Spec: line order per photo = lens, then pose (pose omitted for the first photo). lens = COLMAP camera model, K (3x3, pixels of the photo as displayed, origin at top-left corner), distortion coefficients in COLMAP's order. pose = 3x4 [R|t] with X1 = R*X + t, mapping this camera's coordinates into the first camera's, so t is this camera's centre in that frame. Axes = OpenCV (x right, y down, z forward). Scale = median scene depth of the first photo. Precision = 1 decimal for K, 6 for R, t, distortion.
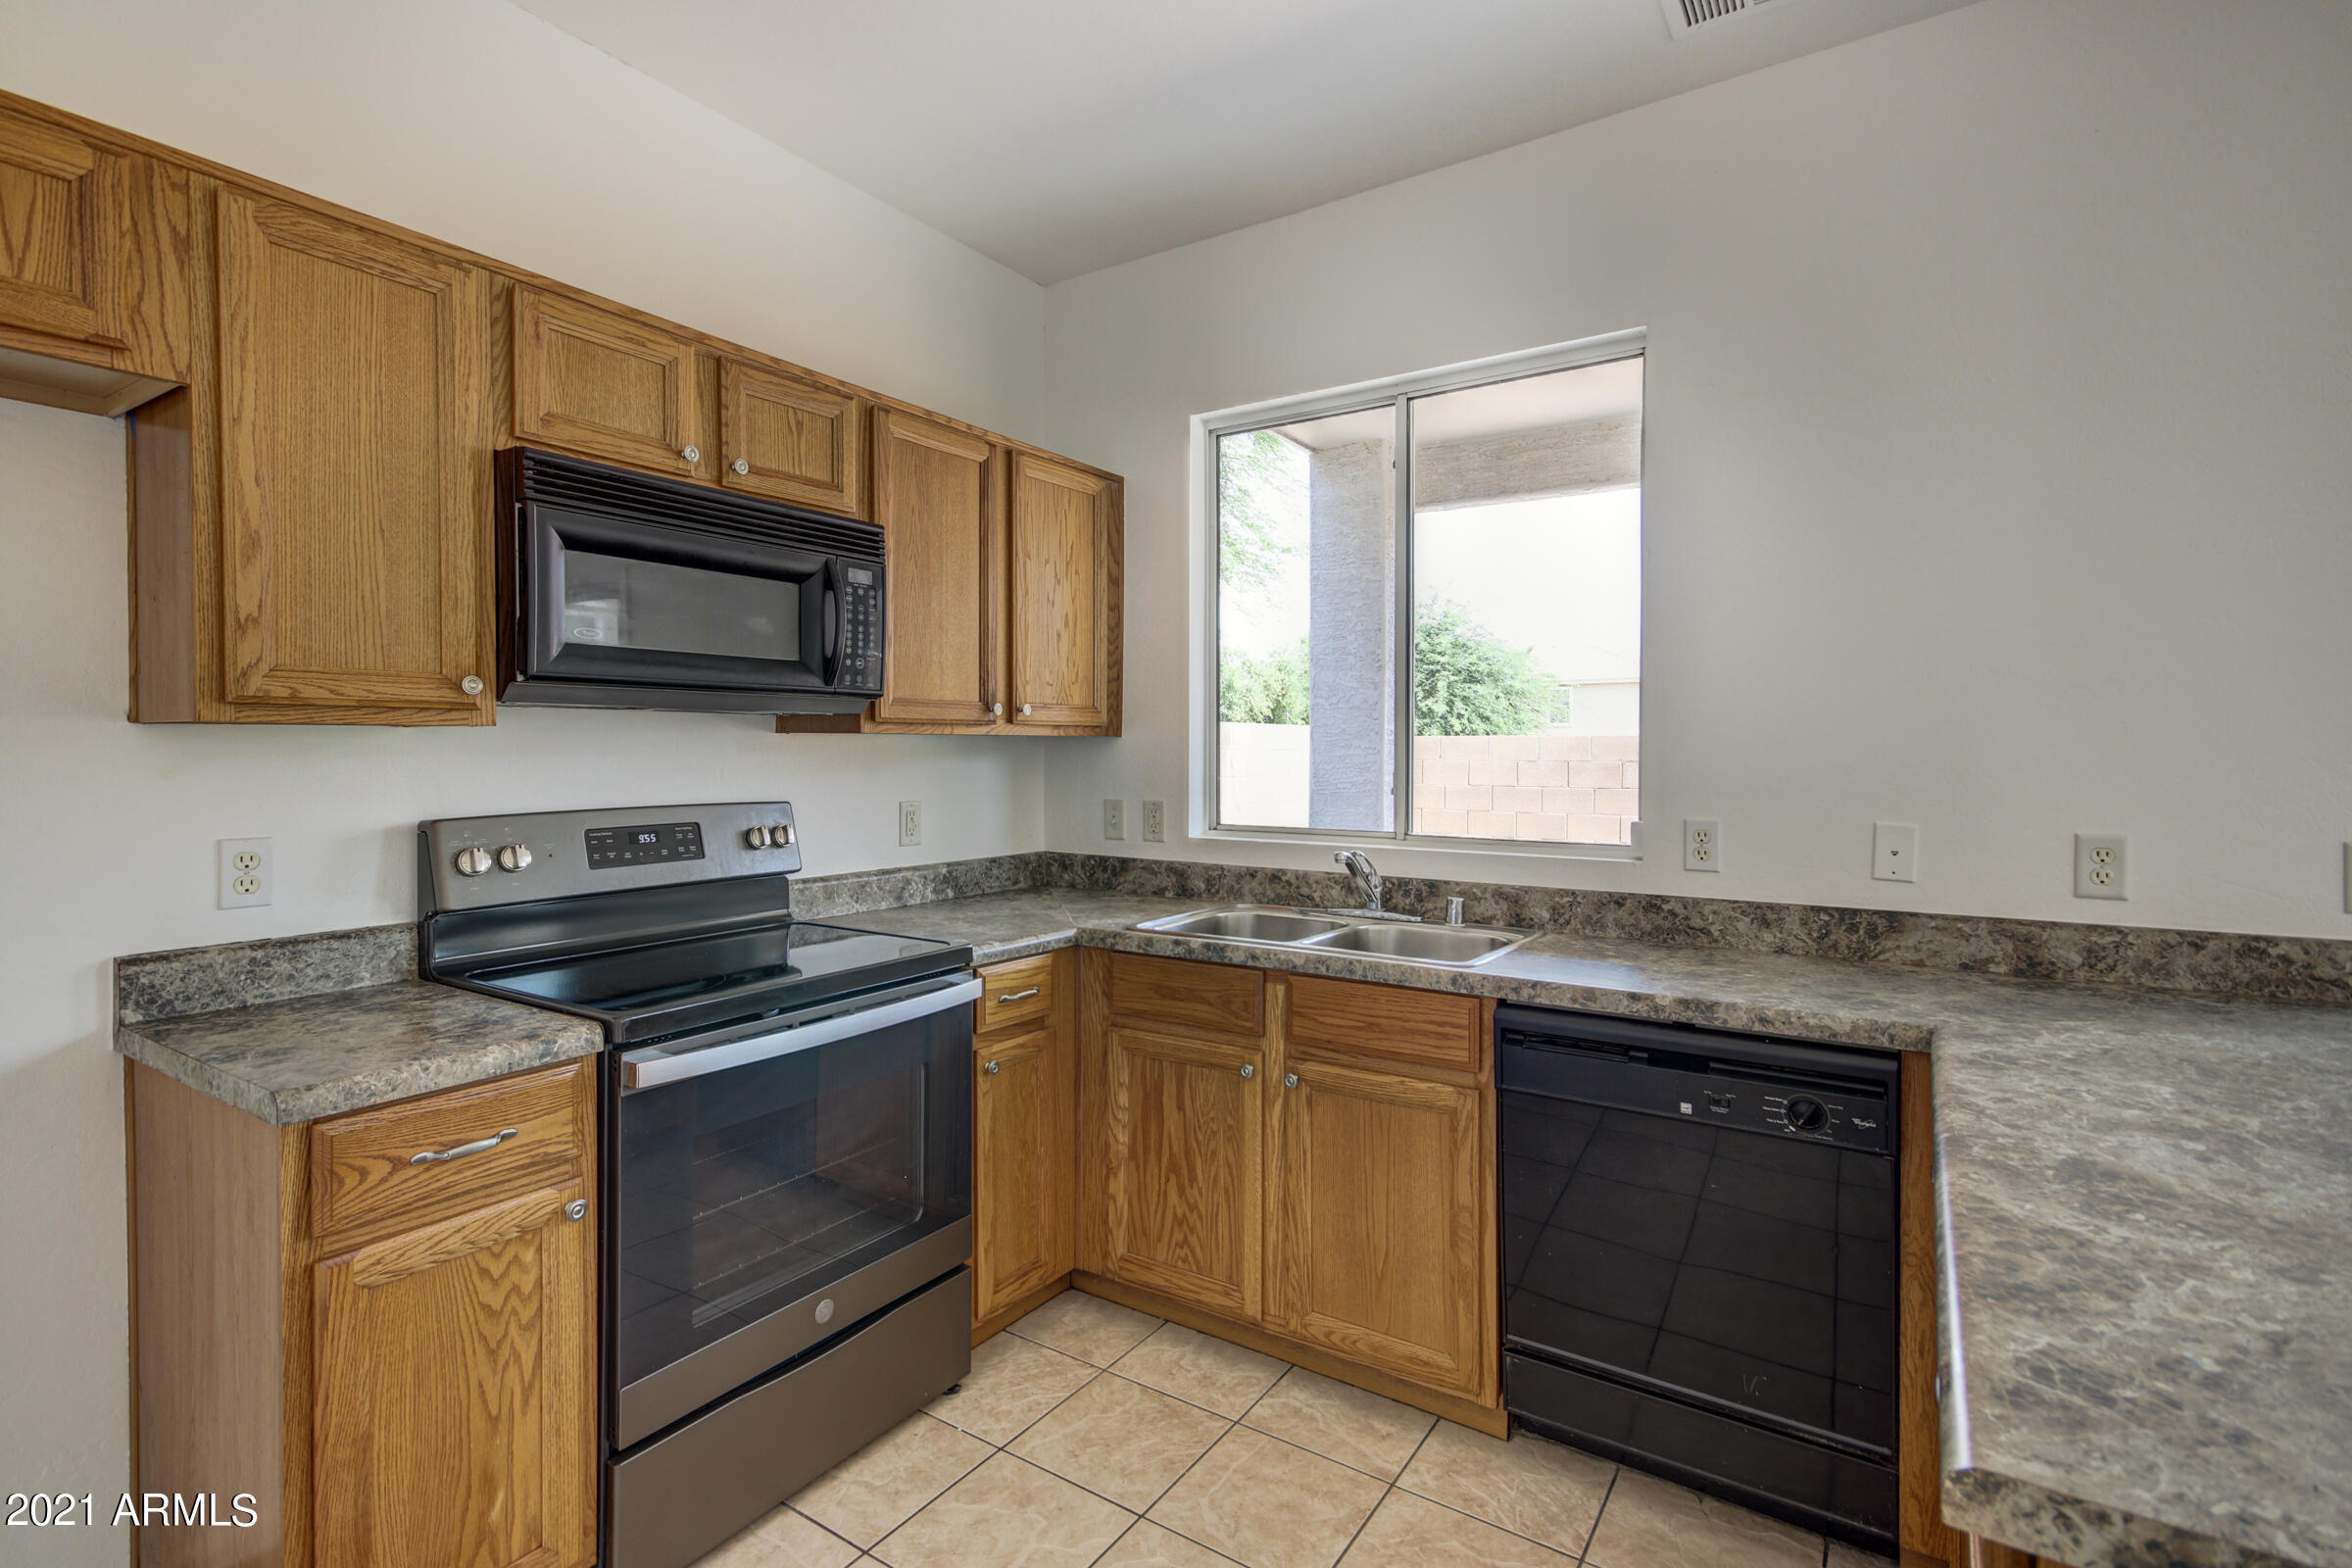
lens RADIAL K [[1122.6, 0, 1161.1], [0, 1122.6, 763.6], [0, 0, 1]] dist [0.025044, 0.000393]
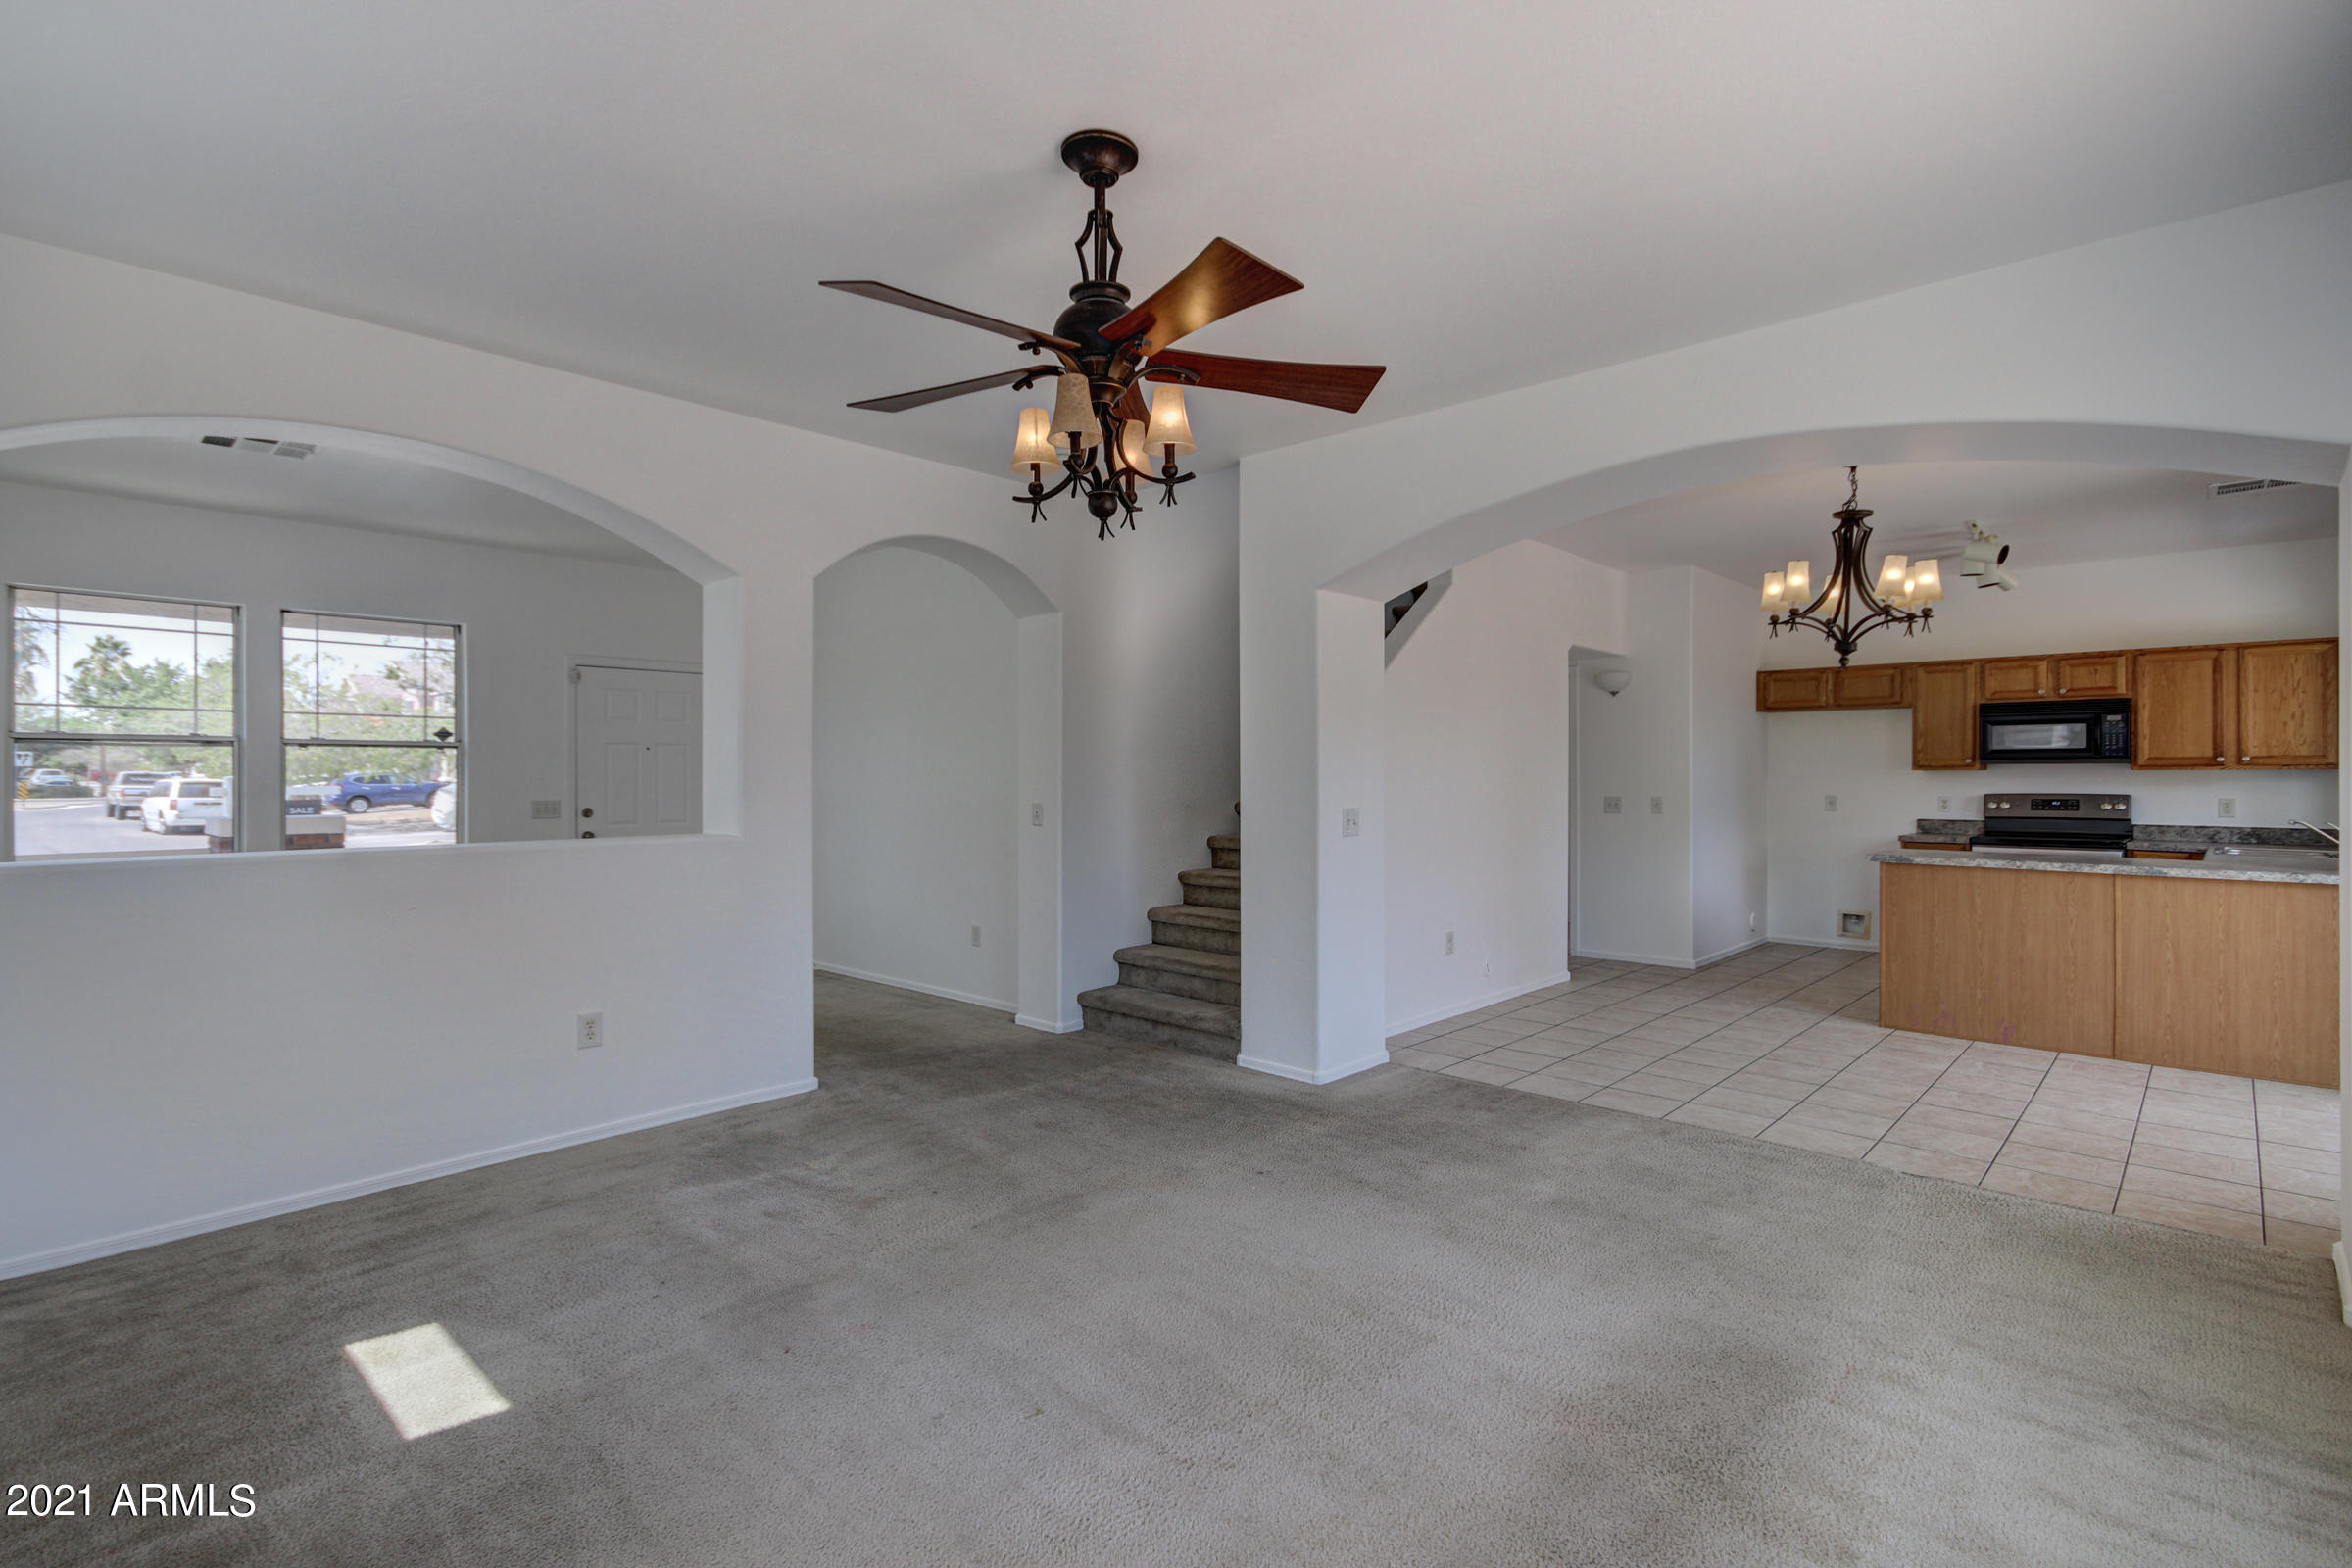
lens RADIAL K [[1122.6, 0, 1157.8], [0, 1122.6, 771.9], [0, 0, 1]] dist [0.025044, 0.000393]
pose [[-0.155933, -0.004405, -0.987758, 3.339668], [-0.014867, 0.999887, -0.002112, 0.022761], [0.987656, 0.014356, -0.155981, -1.099761]]
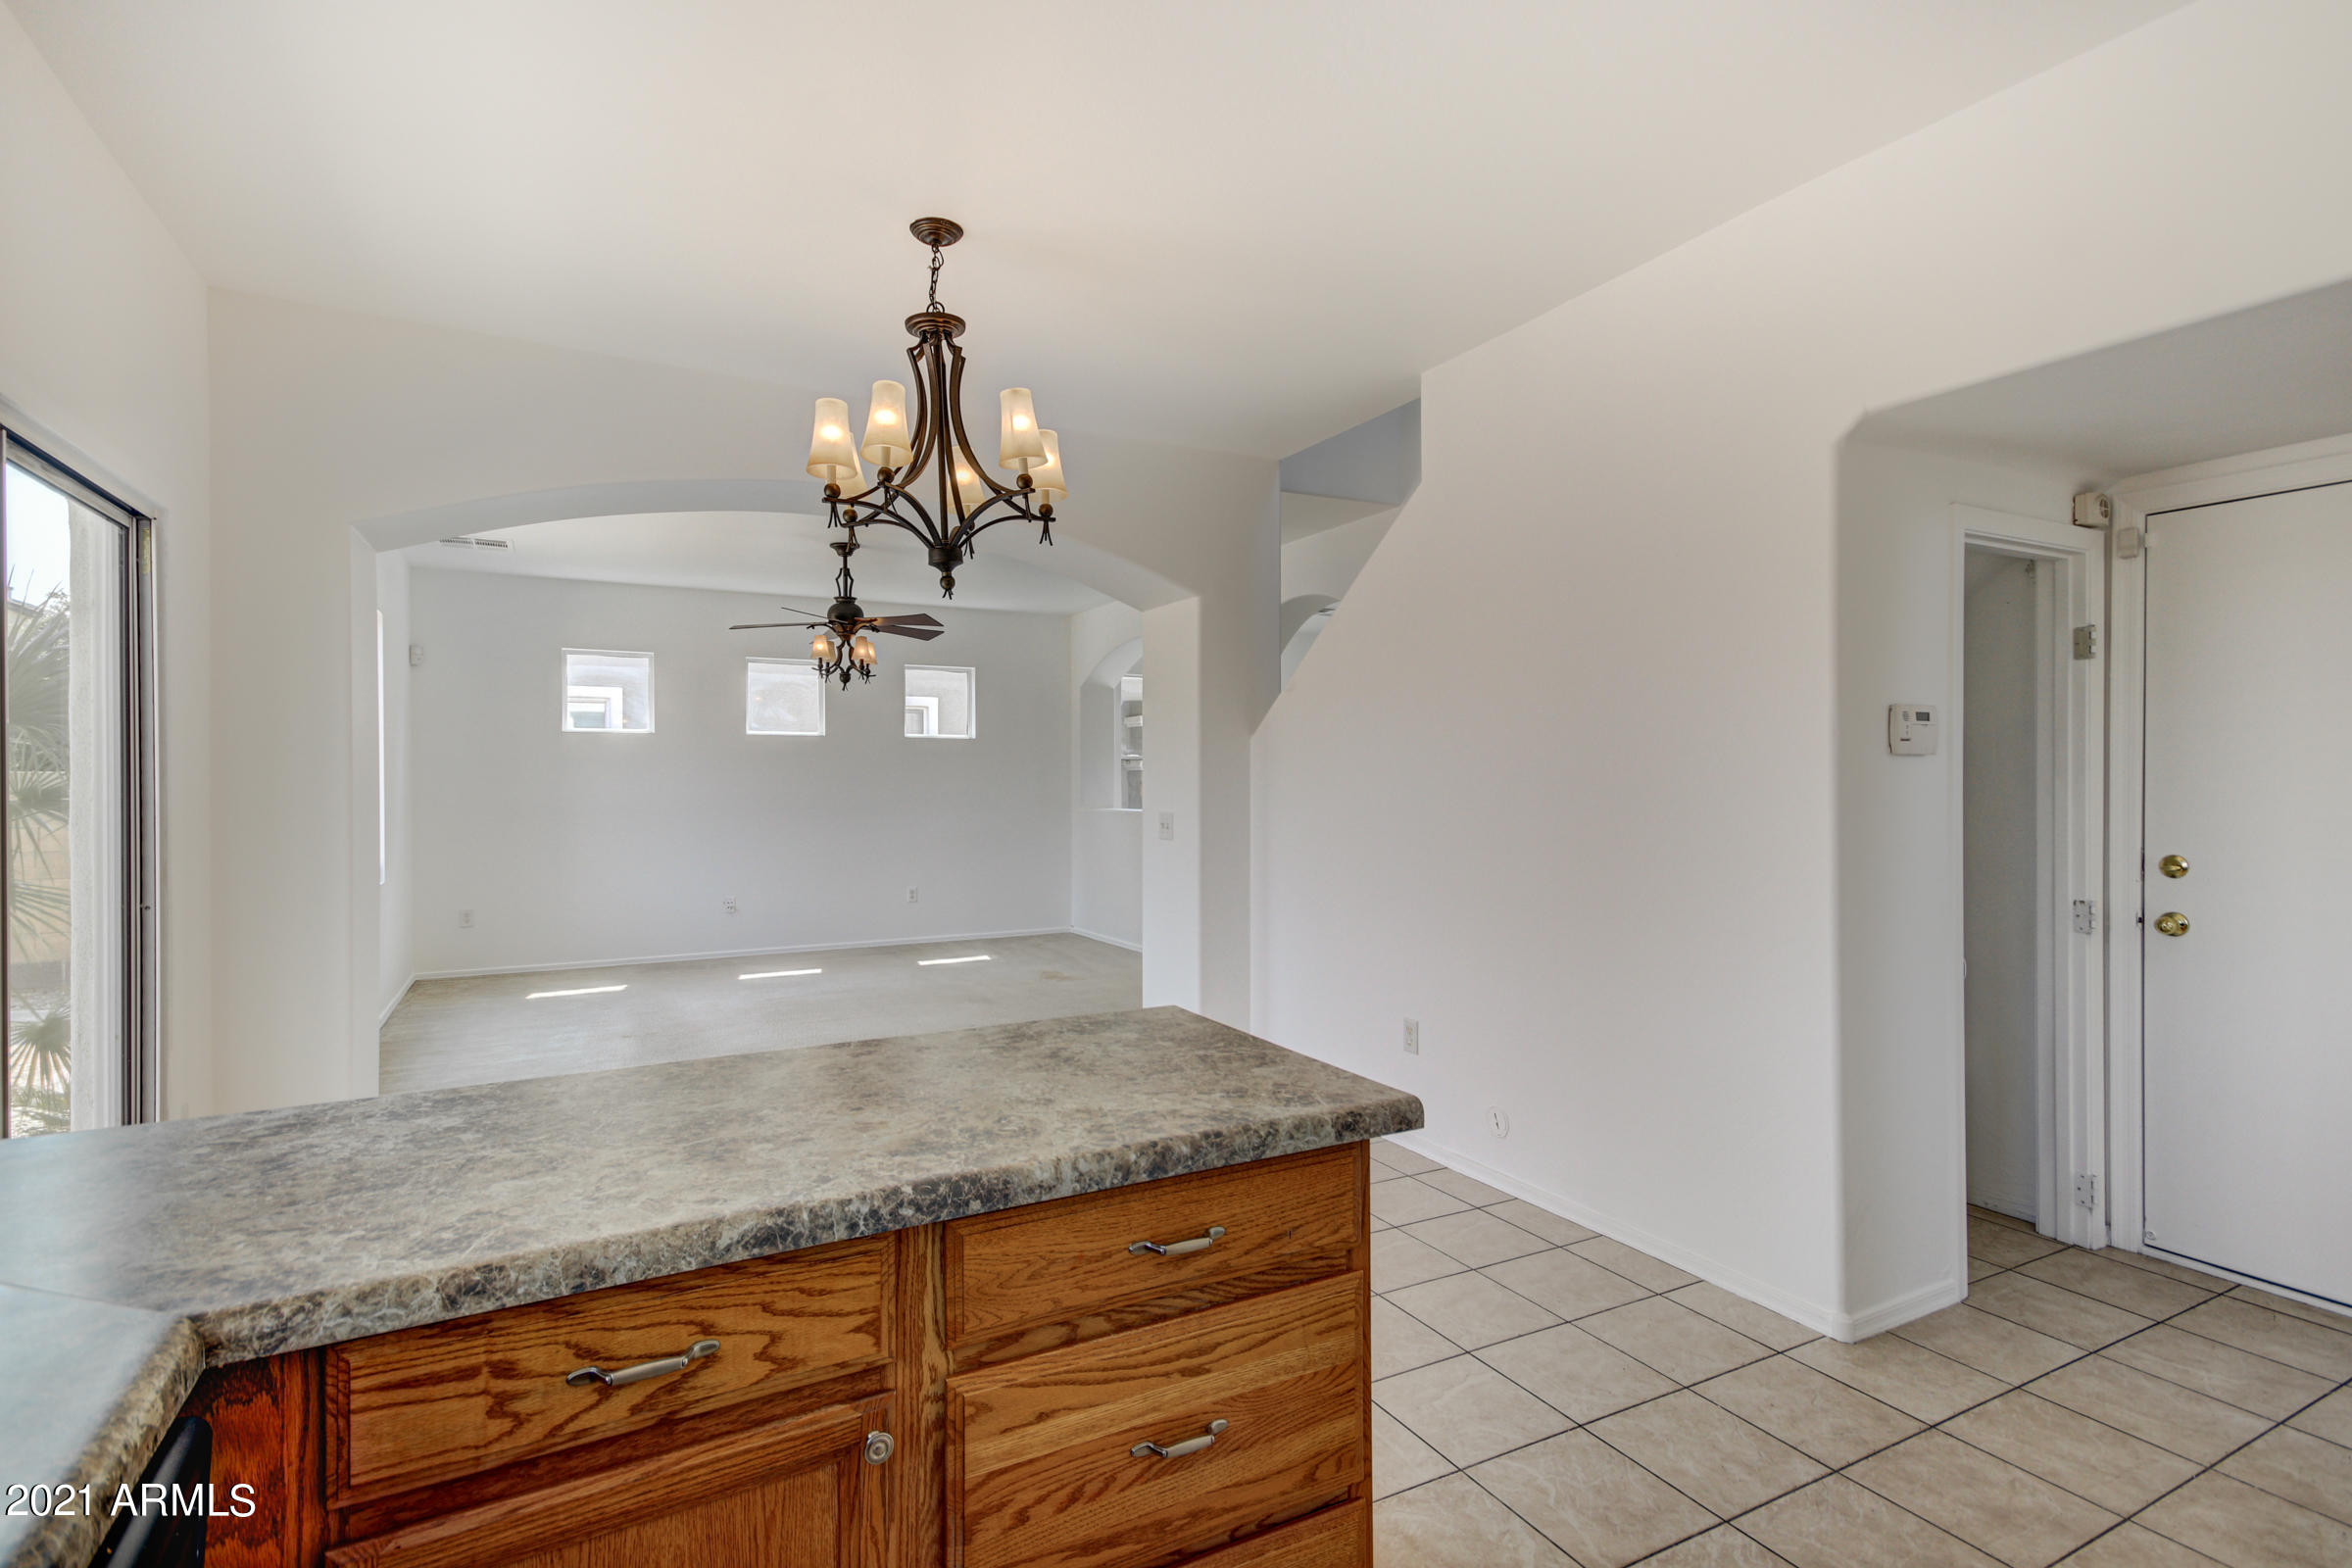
lens RADIAL K [[1122.6, 0, 1169.6], [0, 1122.6, 782.3], [0, 0, 1]] dist [0.025044, 0.000393]
pose [[-0.887756, -0.002606, 0.460306, 0.036285], [0.005164, 0.999865, 0.015620, -0.014277], [-0.460285, 0.016244, -0.887623, 0.964031]]
